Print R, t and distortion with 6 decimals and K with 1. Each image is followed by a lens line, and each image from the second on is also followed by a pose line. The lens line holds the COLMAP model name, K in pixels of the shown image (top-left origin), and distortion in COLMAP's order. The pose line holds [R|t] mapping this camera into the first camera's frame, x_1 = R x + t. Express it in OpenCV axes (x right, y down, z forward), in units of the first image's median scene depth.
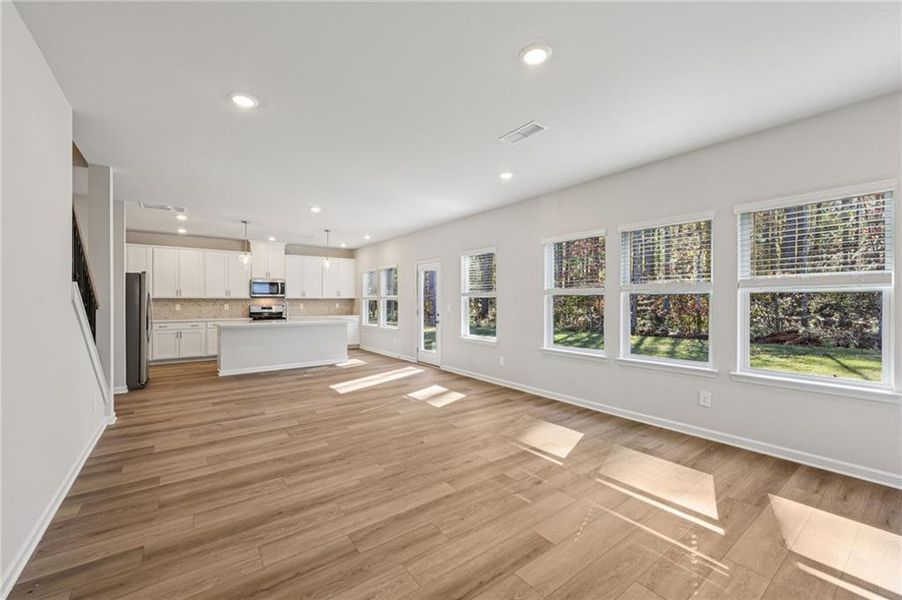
lens RADIAL K [[364.3, 0, 449.4], [0, 364.3, 302.1], [0, 0, 1]] dist [-0.001222, -0.000029]
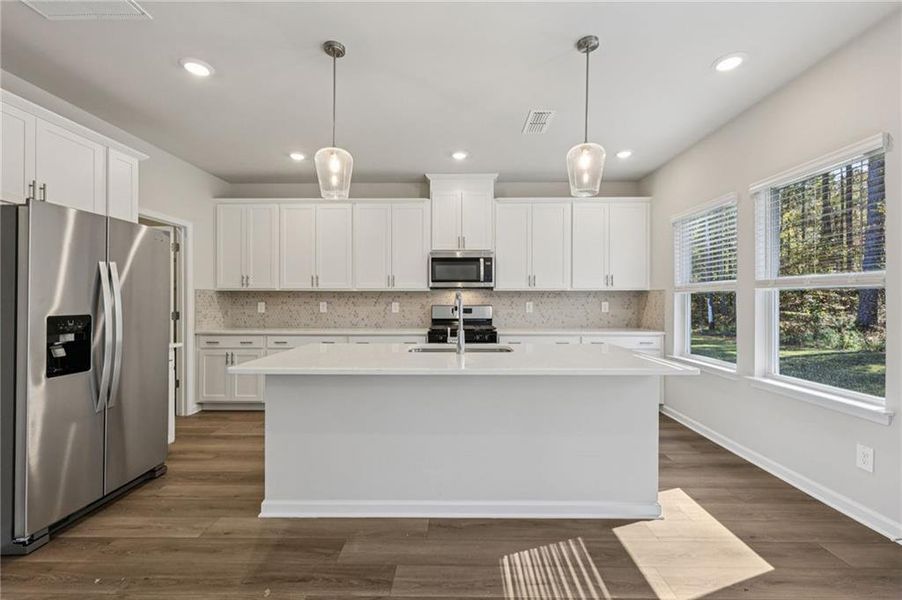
lens RADIAL K [[375.4, 0, 451.0], [0, 375.4, 300.0], [0, 0, 1]] dist [0.001605, 0.000193]
pose [[0.795373, 0.001093, -0.606120, -0.284361], [-0.003677, 0.999989, -0.003022, 0.005215], [0.606109, 0.004633, 0.795368, 0.822923]]
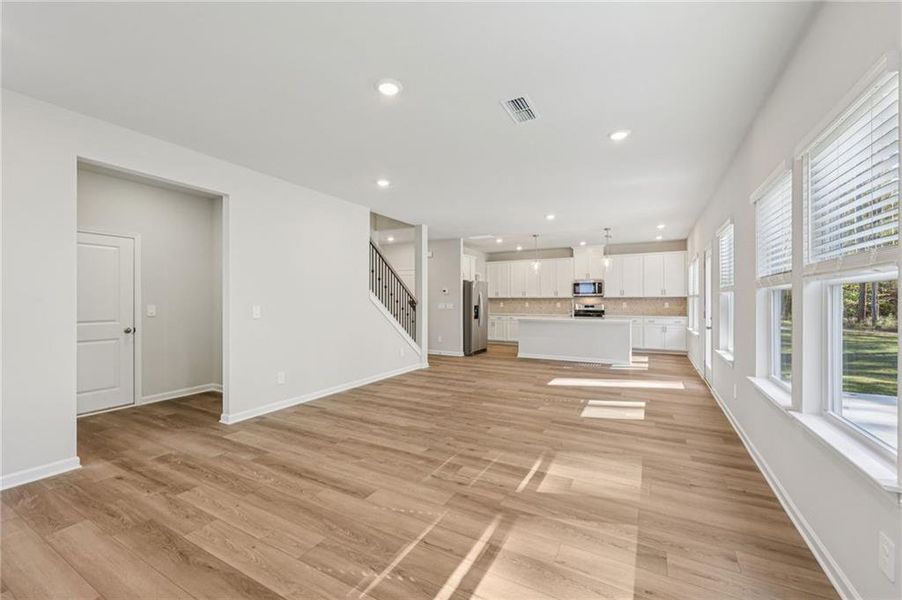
lens RADIAL K [[364.3, 0, 449.4], [0, 364.3, 302.1], [0, 0, 1]] dist [-0.001222, -0.000029]
pose [[0.413457, 0.004322, -0.910514, 0.457316], [-0.002929, 0.999990, 0.003417, 0.001729], [0.910519, 0.001254, 0.413465, 0.230381]]
